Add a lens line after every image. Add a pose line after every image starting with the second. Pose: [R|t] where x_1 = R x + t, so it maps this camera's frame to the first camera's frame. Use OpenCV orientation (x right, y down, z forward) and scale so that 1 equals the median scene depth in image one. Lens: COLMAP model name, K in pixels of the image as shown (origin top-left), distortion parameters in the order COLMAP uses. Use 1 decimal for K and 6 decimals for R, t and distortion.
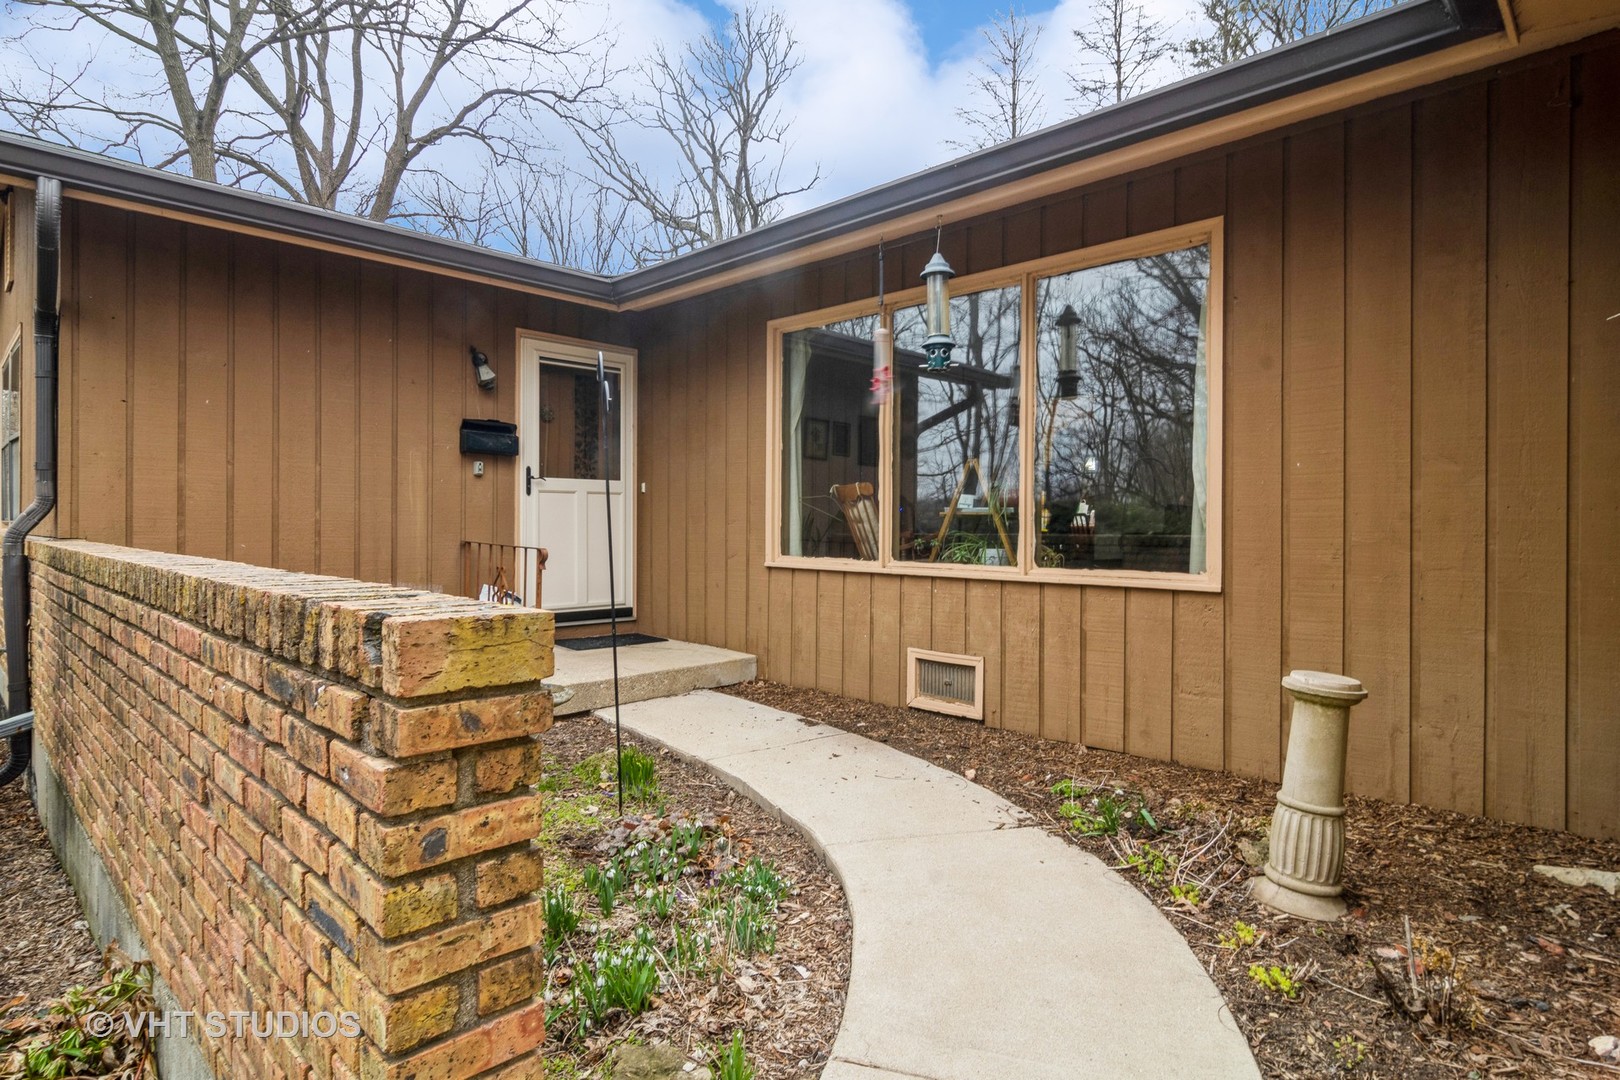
lens RADIAL K [[861.0, 0, 808.5], [0, 861.0, 529.0], [0, 0, 1]] dist [-0.002752, -0.000126]
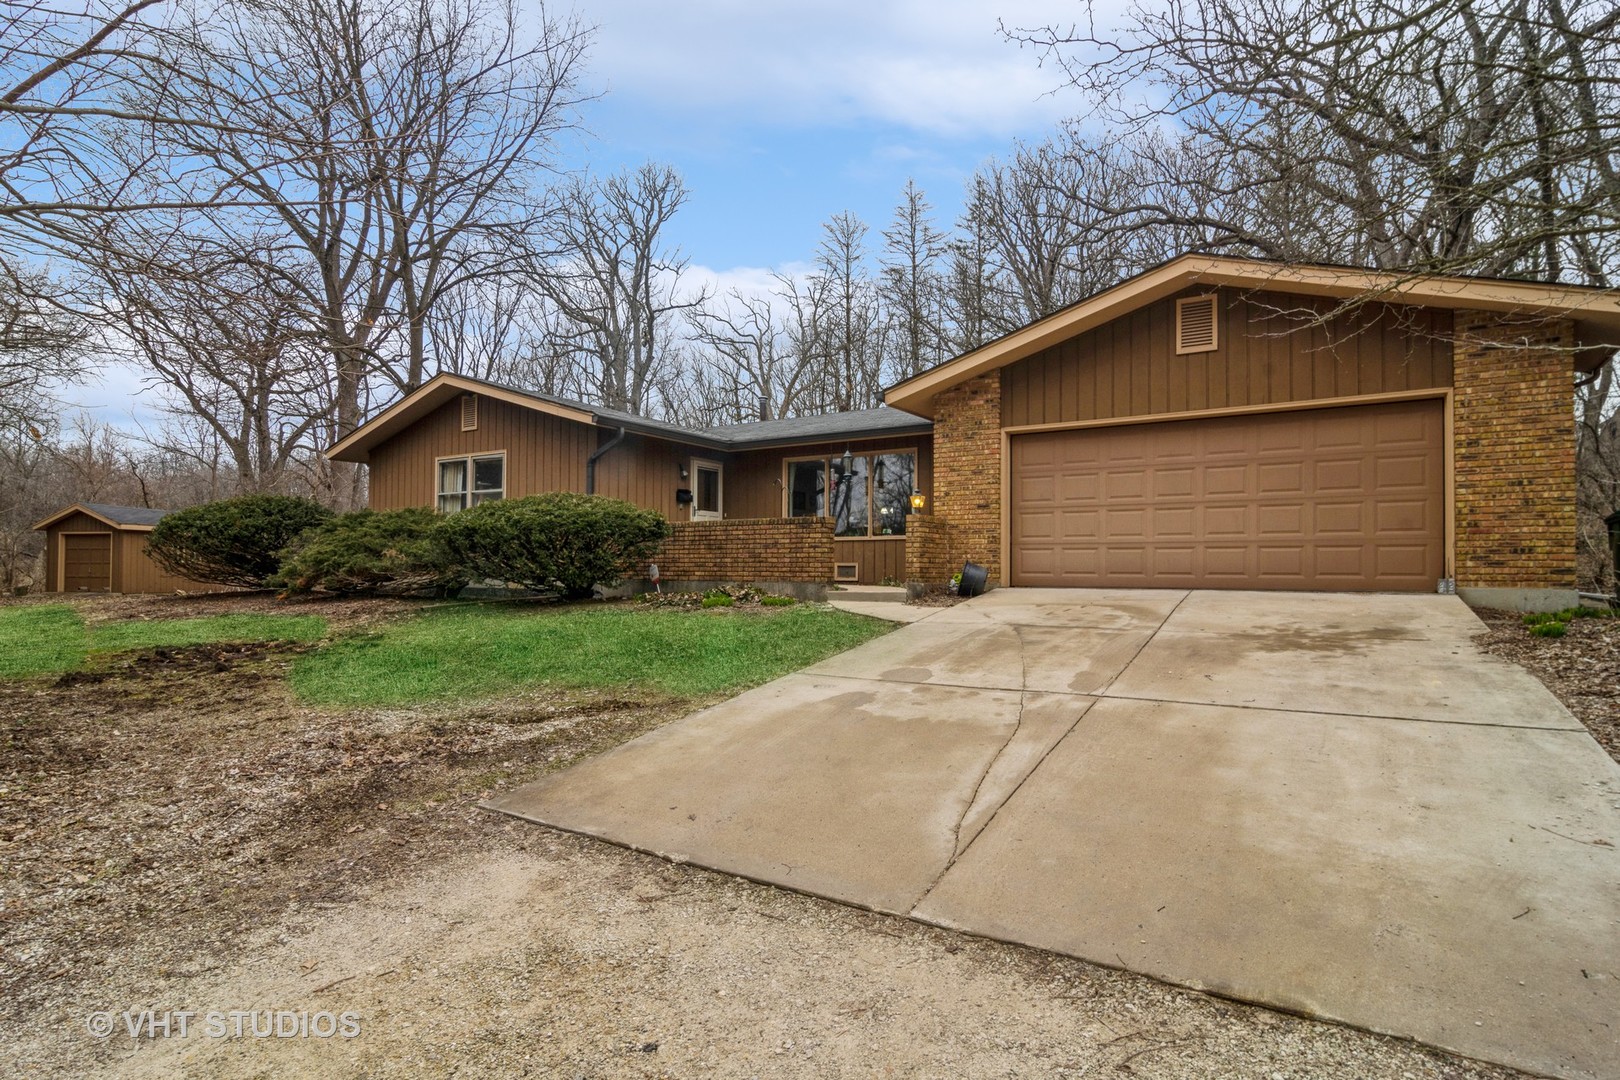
lens RADIAL K [[861.0, 0, 810.2], [0, 861.0, 548.9], [0, 0, 1]] dist [-0.002752, -0.000126]
pose [[0.978622, 0.006511, 0.205565, -0.138936], [0.000174, 0.999472, -0.032486, 0.040798], [-0.205668, 0.031827, 0.978104, -0.467898]]
